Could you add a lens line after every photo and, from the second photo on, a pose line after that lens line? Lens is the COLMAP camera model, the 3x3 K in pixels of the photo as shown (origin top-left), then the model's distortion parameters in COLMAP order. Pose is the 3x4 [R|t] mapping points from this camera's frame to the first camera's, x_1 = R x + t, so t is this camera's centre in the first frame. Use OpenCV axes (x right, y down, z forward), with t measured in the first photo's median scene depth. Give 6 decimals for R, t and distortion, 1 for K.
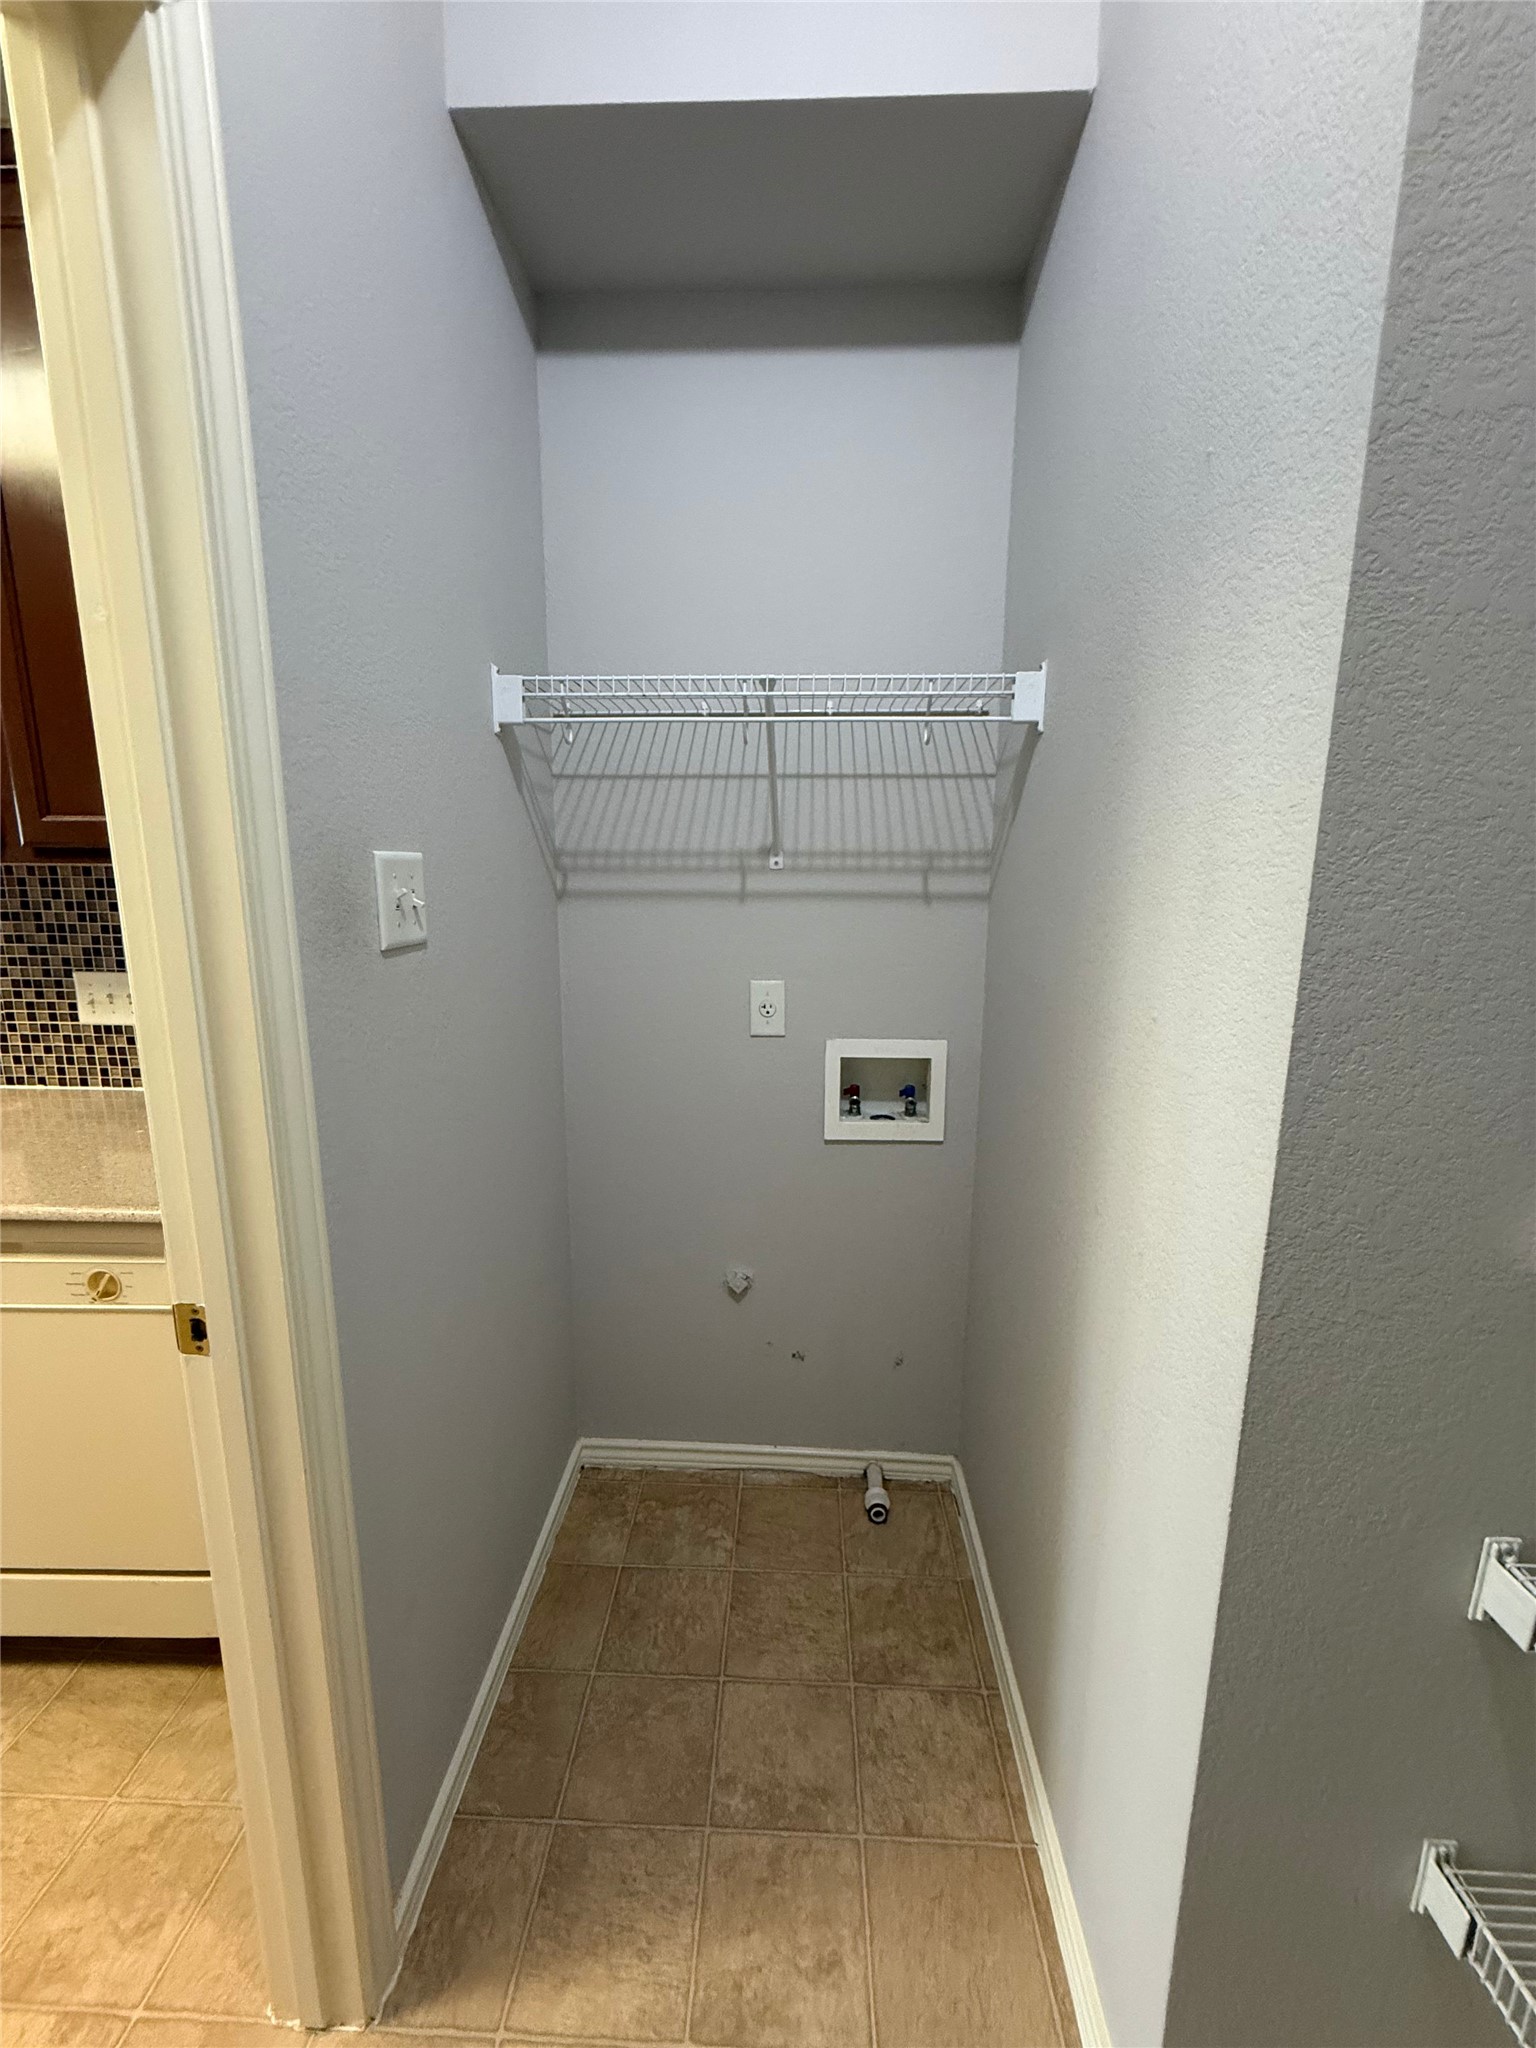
lens RADIAL K [[817.7, 0, 769.8], [0, 817.7, 1018.1], [0, 0, 1]] dist [-0.000186, 0.000011]
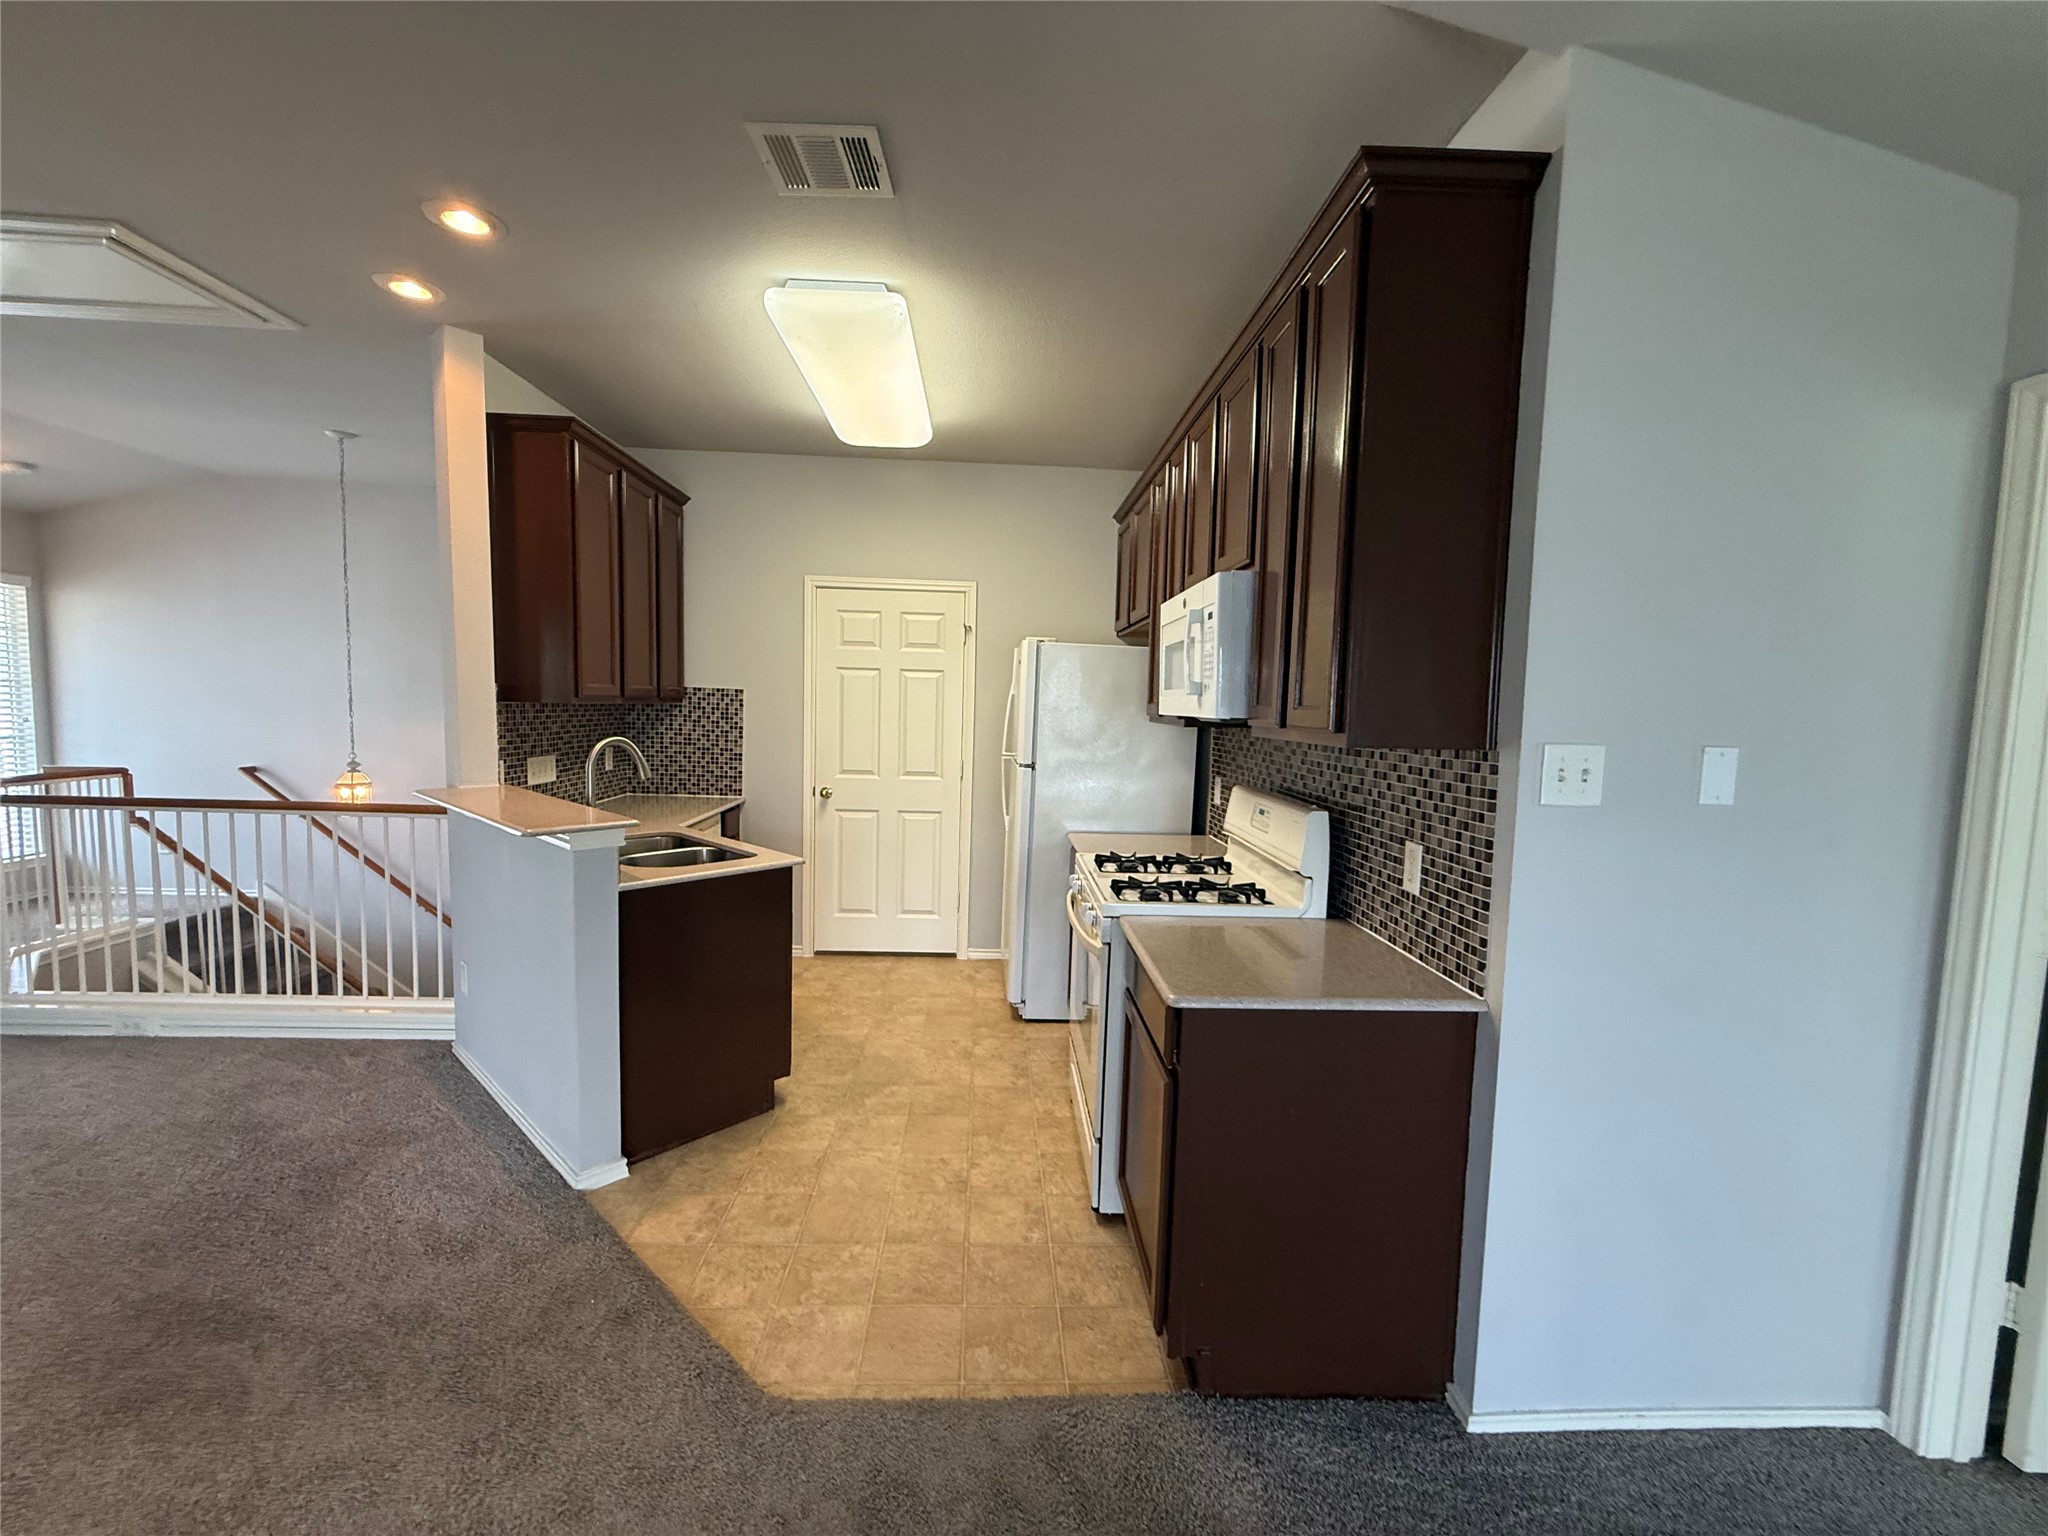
lens RADIAL K [[817.7, 0, 1019.5], [0, 817.7, 770.5], [0, 0, 1]] dist [-0.000186, 0.000011]
pose [[-0.077504, -0.093579, 0.992591, -2.808278], [0.161226, 0.981305, 0.105104, -0.042695], [-0.983869, 0.168178, -0.060968, -0.010414]]
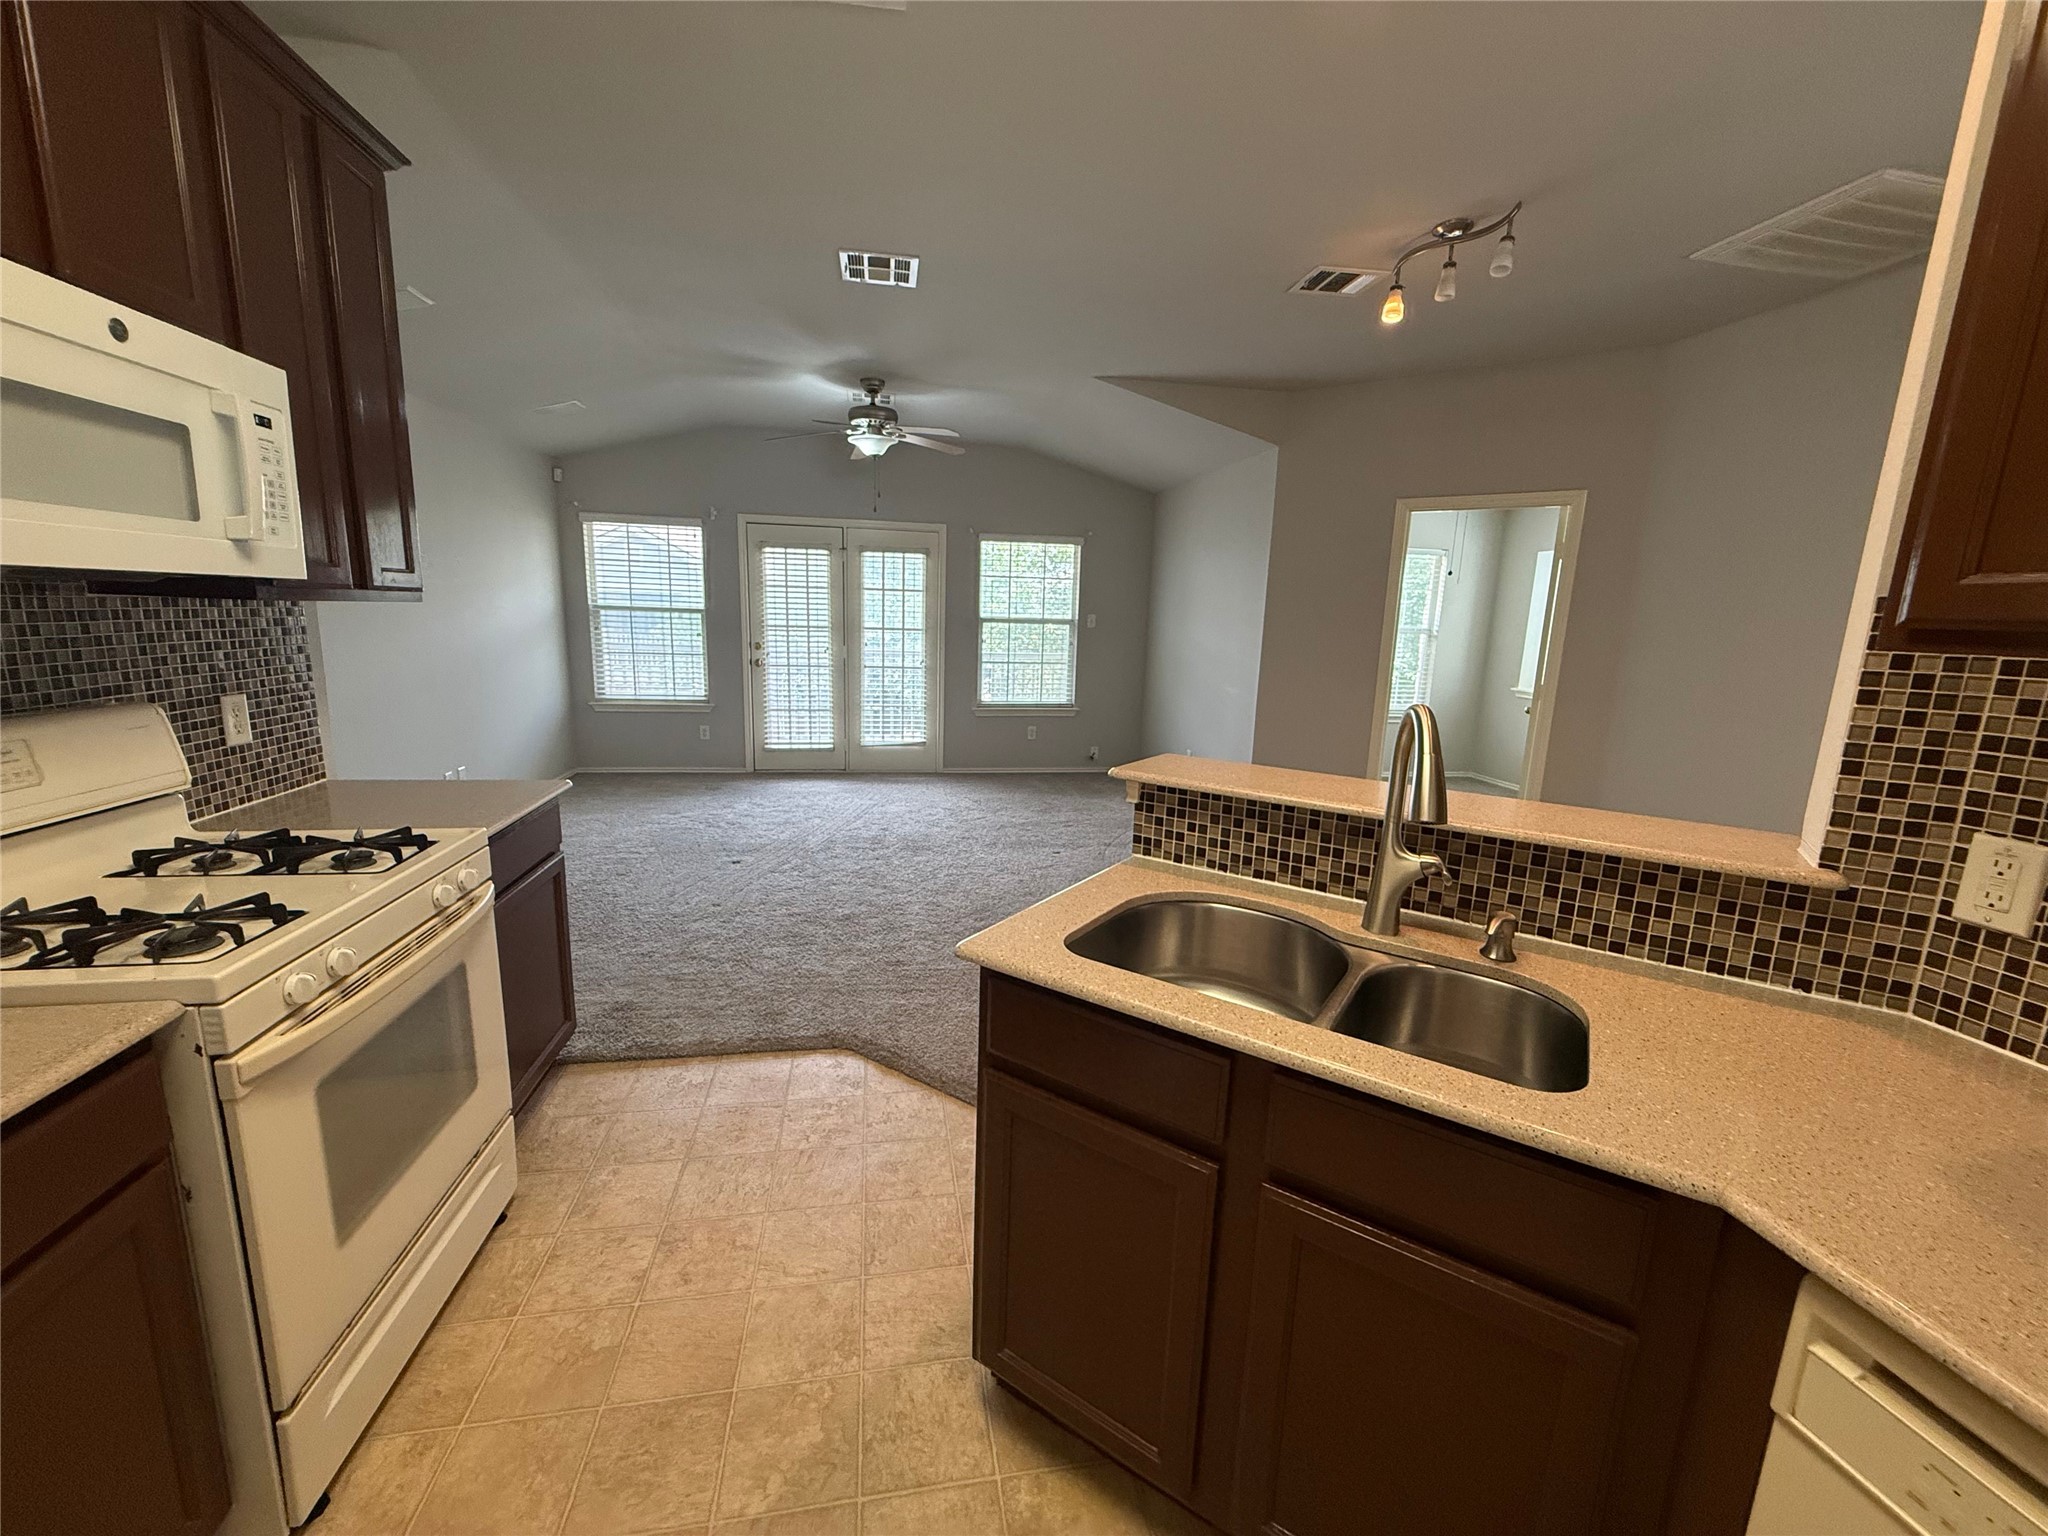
lens RADIAL K [[817.7, 0, 1018.9], [0, 817.7, 770.2], [0, 0, 1]] dist [-0.000186, 0.000011]
pose [[0.208360, 0.182622, -0.960851, -0.564849], [-0.216245, 0.966702, 0.136841, -0.033198], [0.953847, 0.179267, 0.240913, 0.181584]]
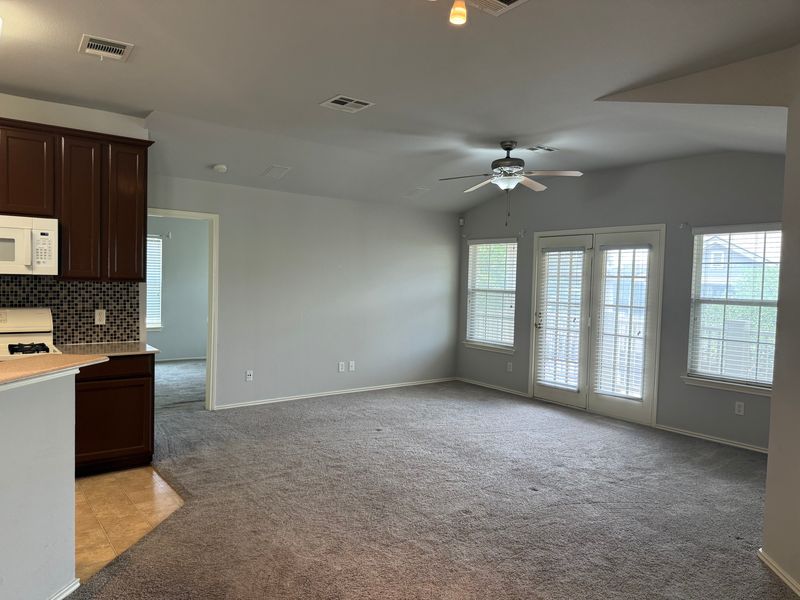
lens RADIAL K [[556.2, 0, 397.9], [0, 556.2, 304.8], [0, 0, 1]] dist [0.036394, -0.043493]
pose [[-0.770439, -0.001971, -0.637511, -1.258747], [-0.155804, 0.970254, 0.185292, -0.439225], [0.618182, 0.242083, -0.747828, 2.080742]]
